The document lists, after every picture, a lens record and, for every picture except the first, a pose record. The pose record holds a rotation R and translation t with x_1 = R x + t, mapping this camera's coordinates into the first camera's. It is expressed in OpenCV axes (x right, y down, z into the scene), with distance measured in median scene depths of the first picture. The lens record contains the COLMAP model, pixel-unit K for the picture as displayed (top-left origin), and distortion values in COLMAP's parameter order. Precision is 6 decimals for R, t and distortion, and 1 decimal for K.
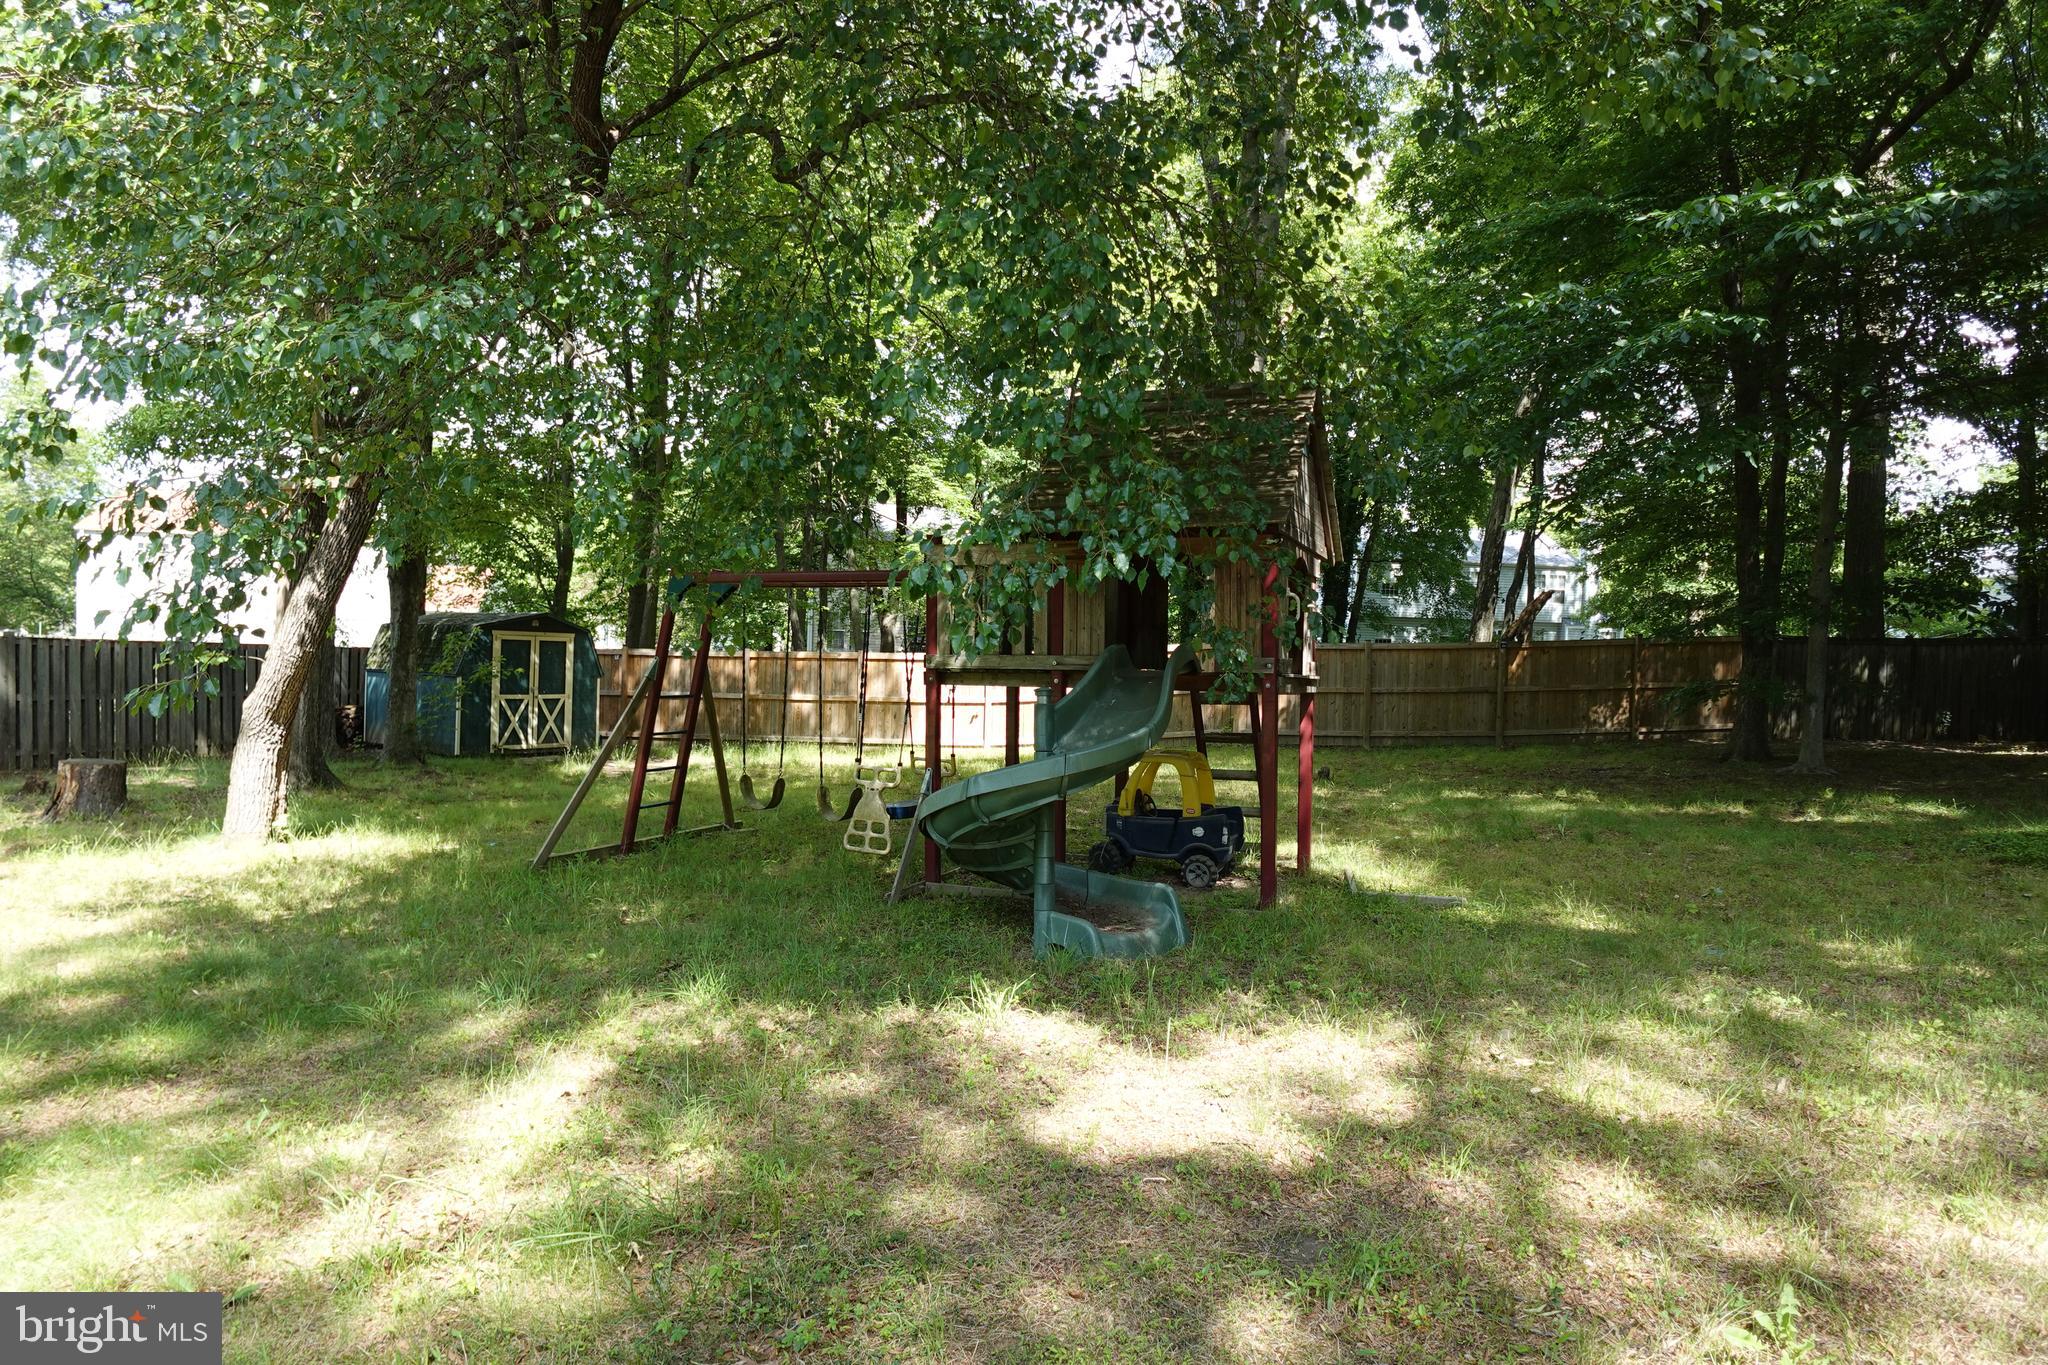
lens RADIAL K [[1170.6, 0, 1022.1], [0, 1170.6, 684.2], [0, 0, 1]] dist [0.005007, 0.002423]
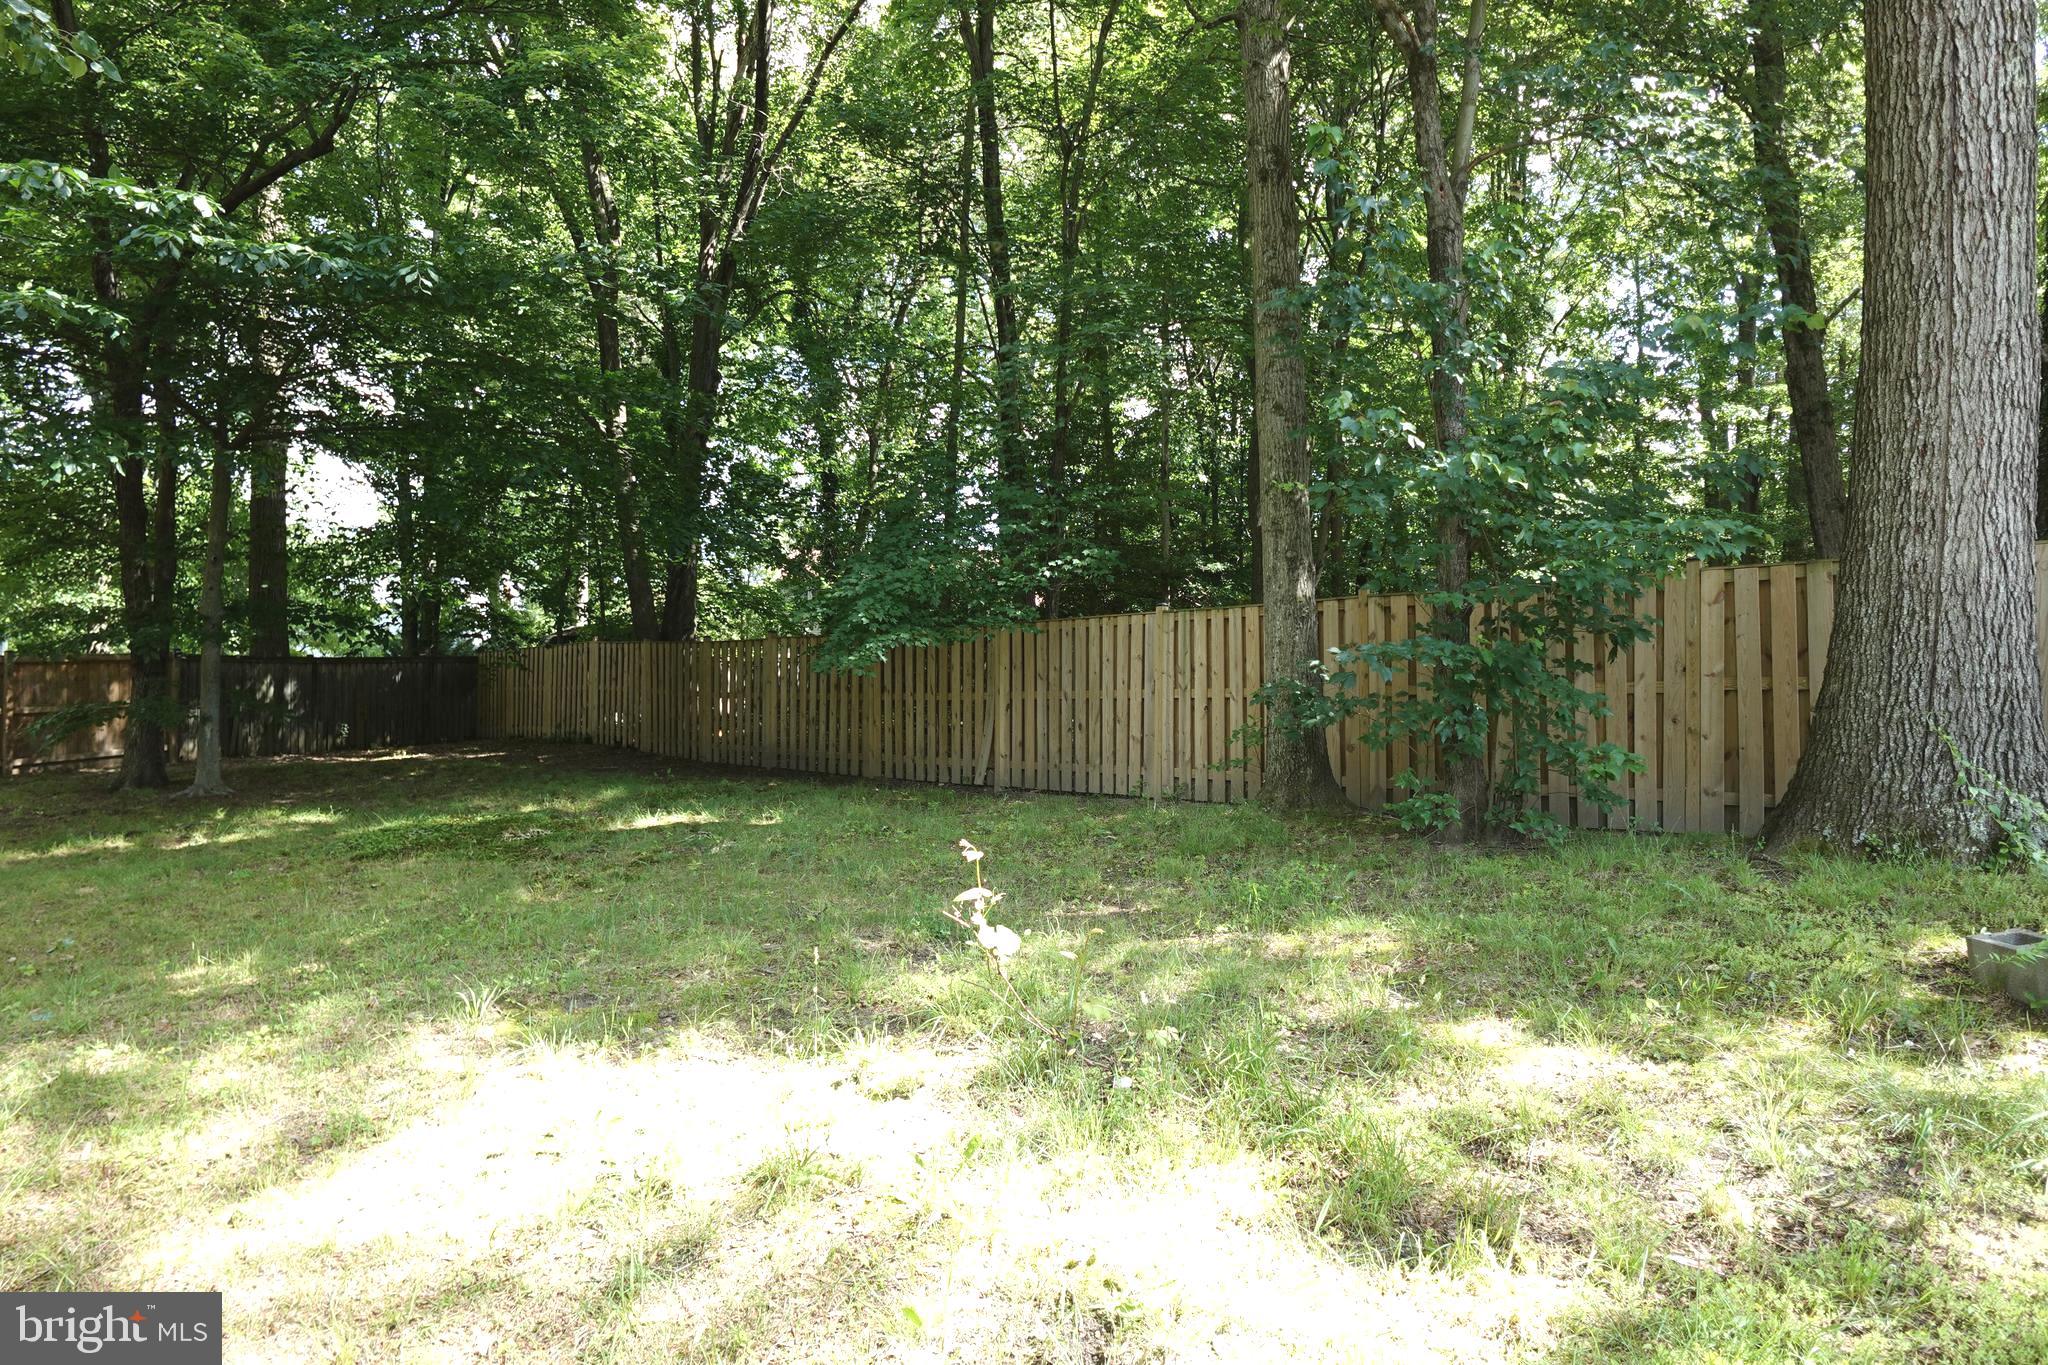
lens RADIAL K [[1170.6, 0, 1033.6], [0, 1170.6, 674.8], [0, 0, 1]] dist [0.005007, 0.002423]
pose [[0.375499, -0.009365, 0.926775, 0.038897], [0.029752, 0.999555, -0.001954, -0.002834], [-0.926345, 0.028308, 0.375611, -0.020055]]
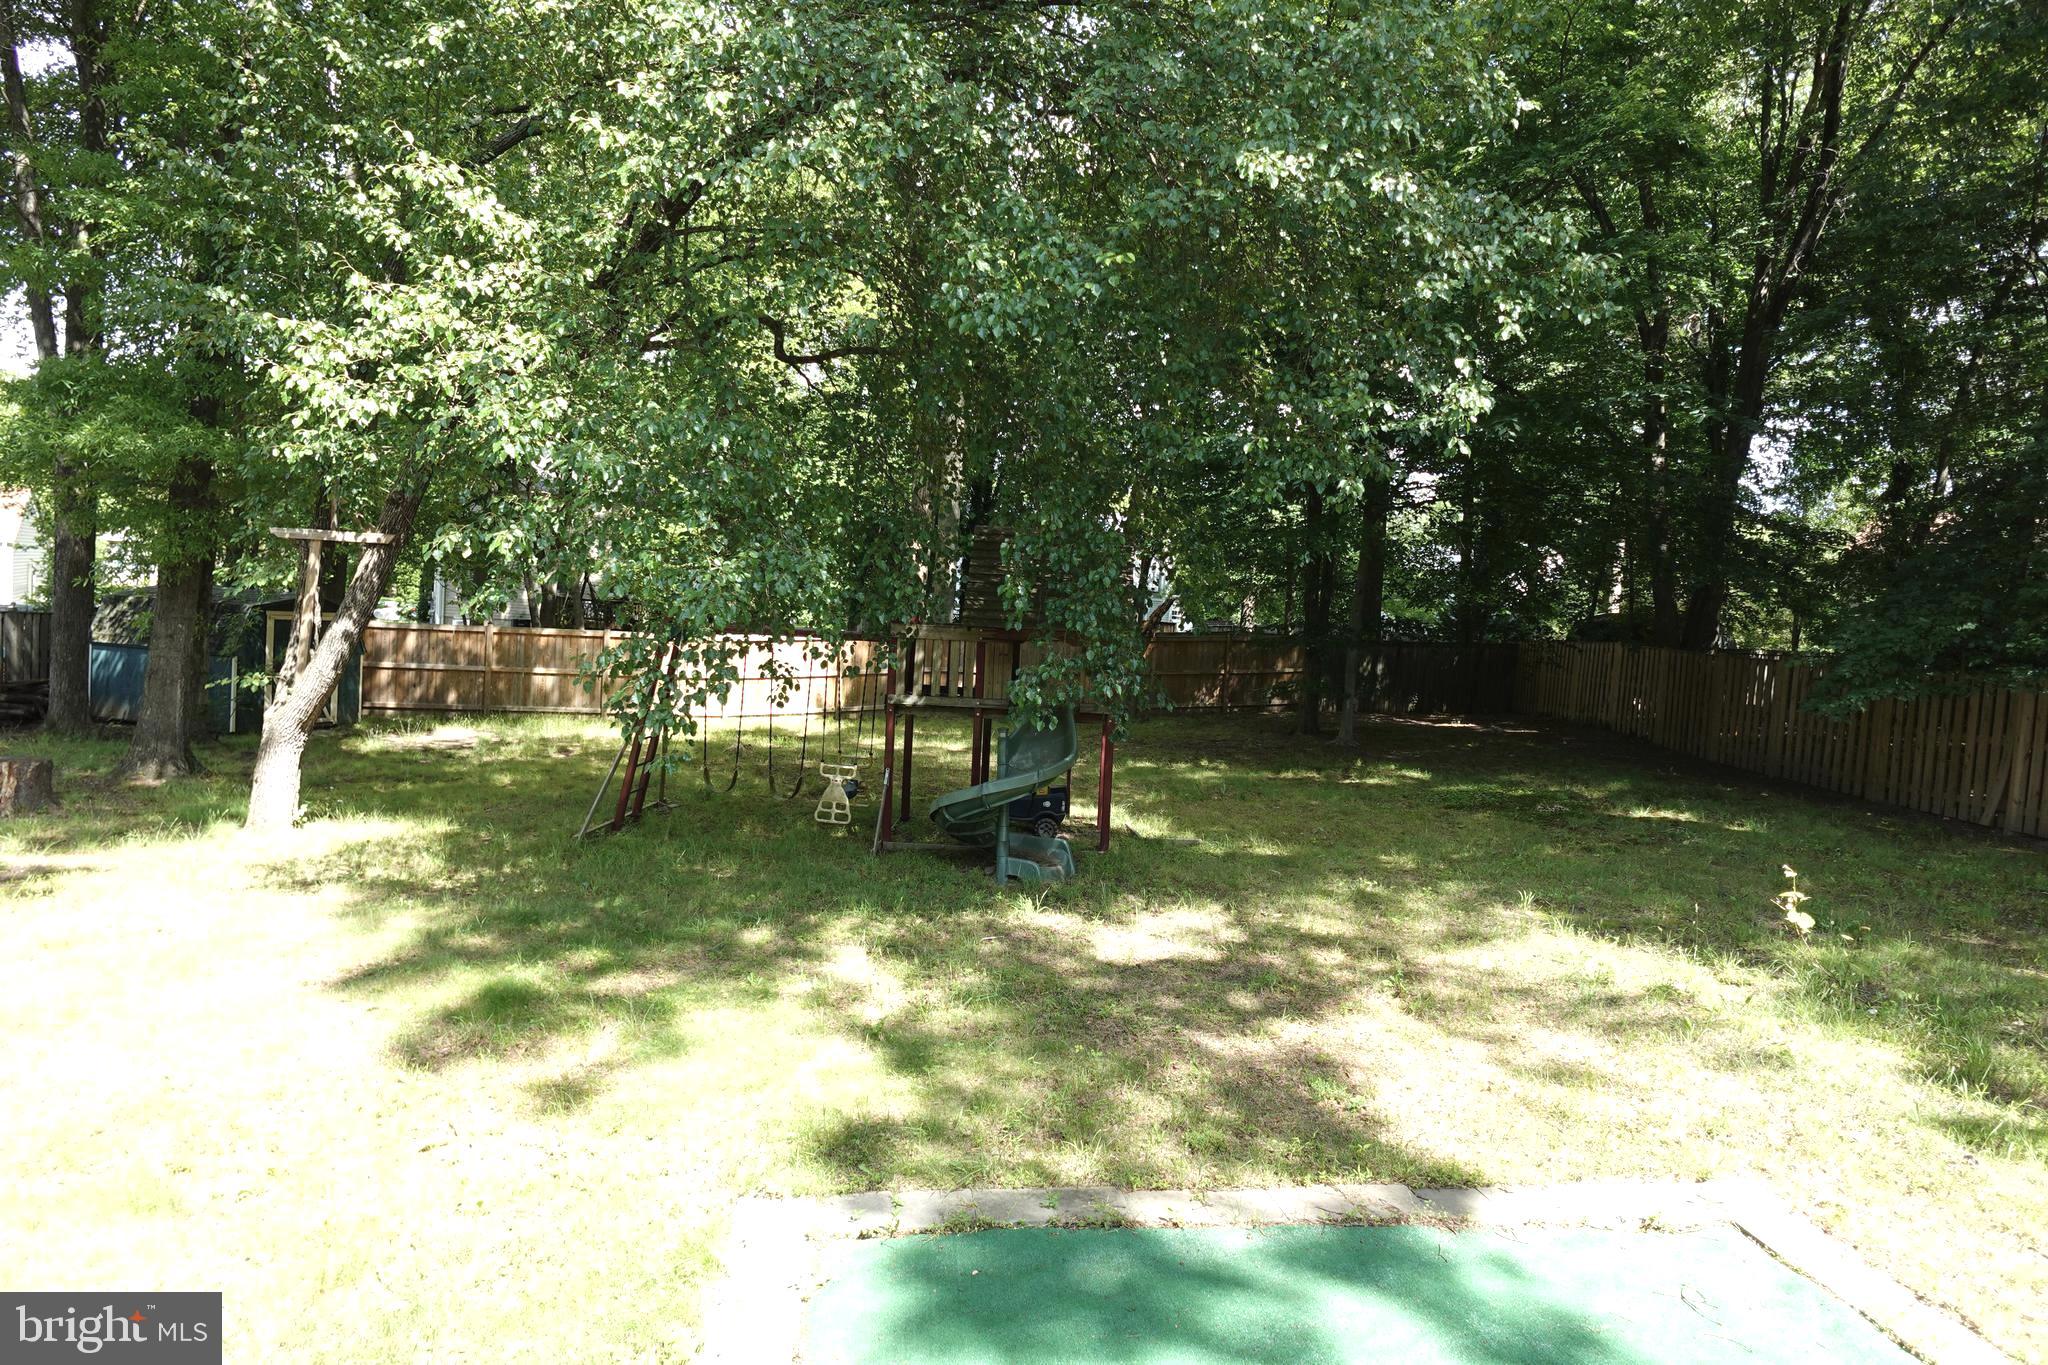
lens RADIAL K [[1170.6, 0, 1025.6], [0, 1170.6, 682.7], [0, 0, 1]] dist [0.005007, 0.002423]
pose [[0.937963, 0.008949, 0.346619, -0.420787], [-0.025919, 0.998680, 0.044354, -0.108245], [-0.345764, -0.050587, 0.936957, -0.471174]]
